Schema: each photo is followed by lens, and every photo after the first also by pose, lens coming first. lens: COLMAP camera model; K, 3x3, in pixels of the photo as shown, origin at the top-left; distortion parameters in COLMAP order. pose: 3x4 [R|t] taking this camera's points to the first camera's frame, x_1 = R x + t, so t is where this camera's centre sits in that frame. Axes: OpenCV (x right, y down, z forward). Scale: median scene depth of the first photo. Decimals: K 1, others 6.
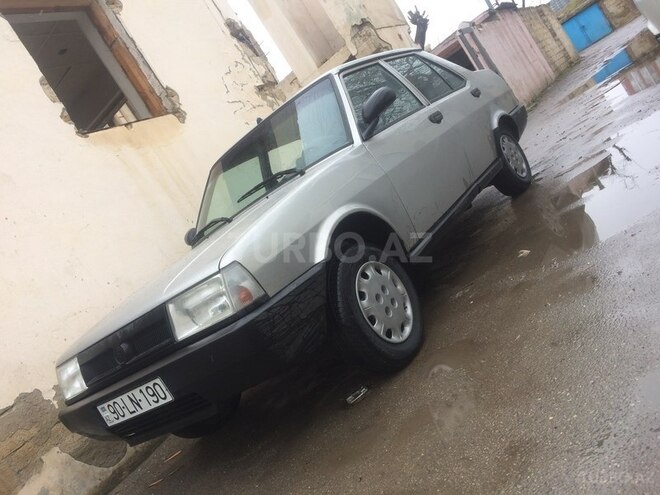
lens RADIAL K [[555.2, 0, 330.0], [0, 555.2, 247.5], [0, 0, 1]] dist [0.059004, -0.084218]
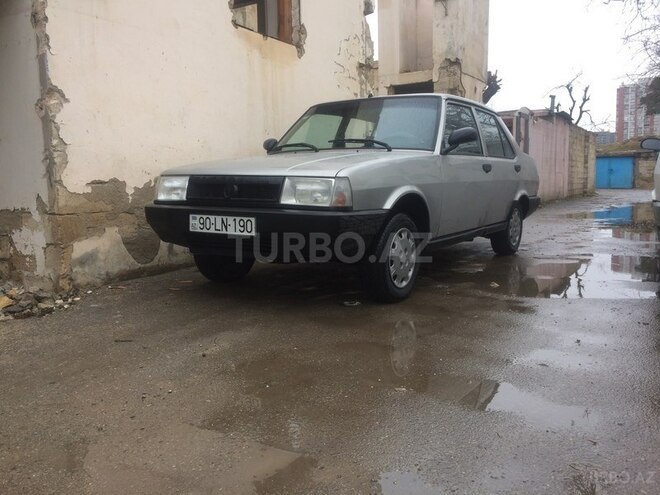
lens RADIAL K [[555.2, 0, 330.0], [0, 555.2, 247.5], [0, 0, 1]] dist [0.059004, -0.084218]
pose [[0.848522, 0.522612, 0.082996, -0.110666], [-0.524409, 0.851466, -0.000167, 0.099056], [-0.070755, -0.043382, 0.996550, -0.237071]]
